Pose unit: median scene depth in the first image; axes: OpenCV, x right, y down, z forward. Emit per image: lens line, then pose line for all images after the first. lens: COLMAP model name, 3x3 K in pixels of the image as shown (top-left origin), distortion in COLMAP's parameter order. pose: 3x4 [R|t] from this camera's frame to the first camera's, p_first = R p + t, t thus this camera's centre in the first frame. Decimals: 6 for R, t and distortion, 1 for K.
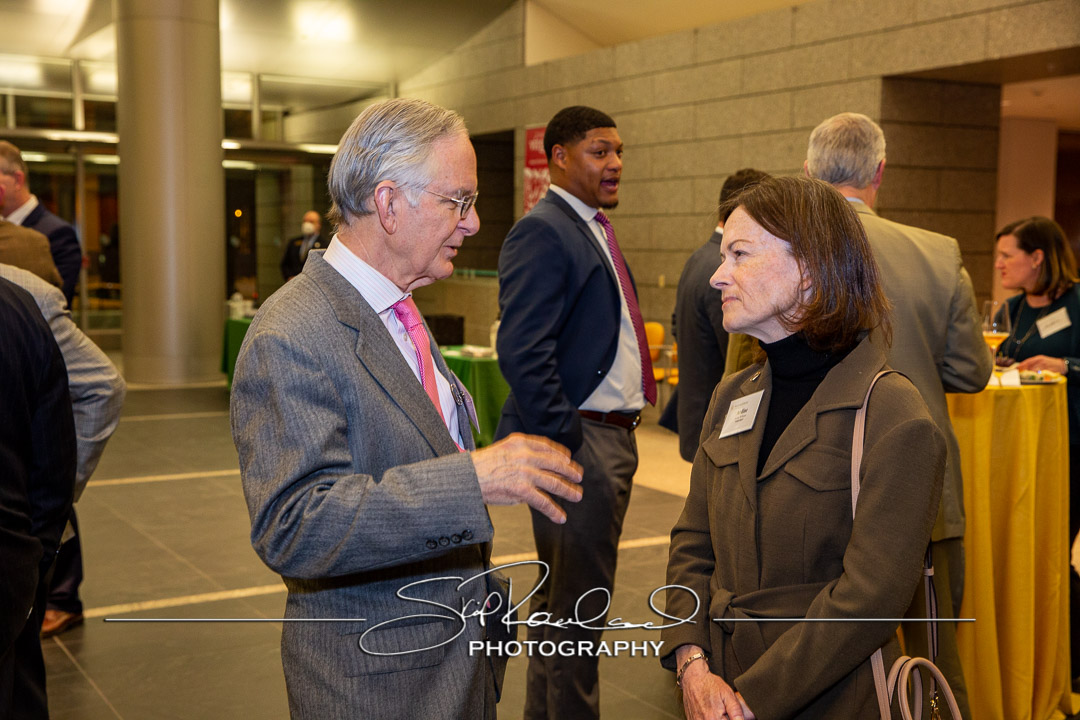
lens RADIAL K [[1392.1, 0, 540.6], [0, 1392.1, 363.7], [0, 0, 1]] dist [0.003245, 0.000000]
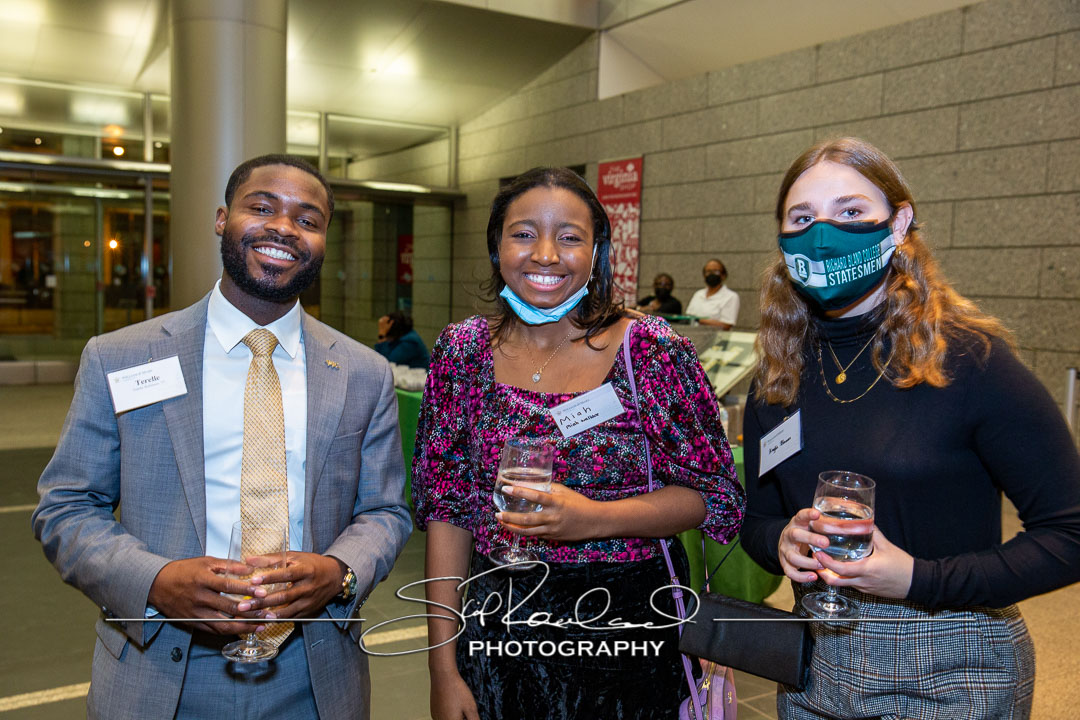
lens RADIAL K [[989.6, 0, 541.6], [0, 989.6, 352.9], [0, 0, 1]] dist [-0.038263, 0.000000]
pose [[0.999654, 0.016832, 0.020216, -0.069997], [-0.016503, 0.999730, -0.016328, -0.026523], [-0.020485, 0.015988, 0.999662, 0.346009]]
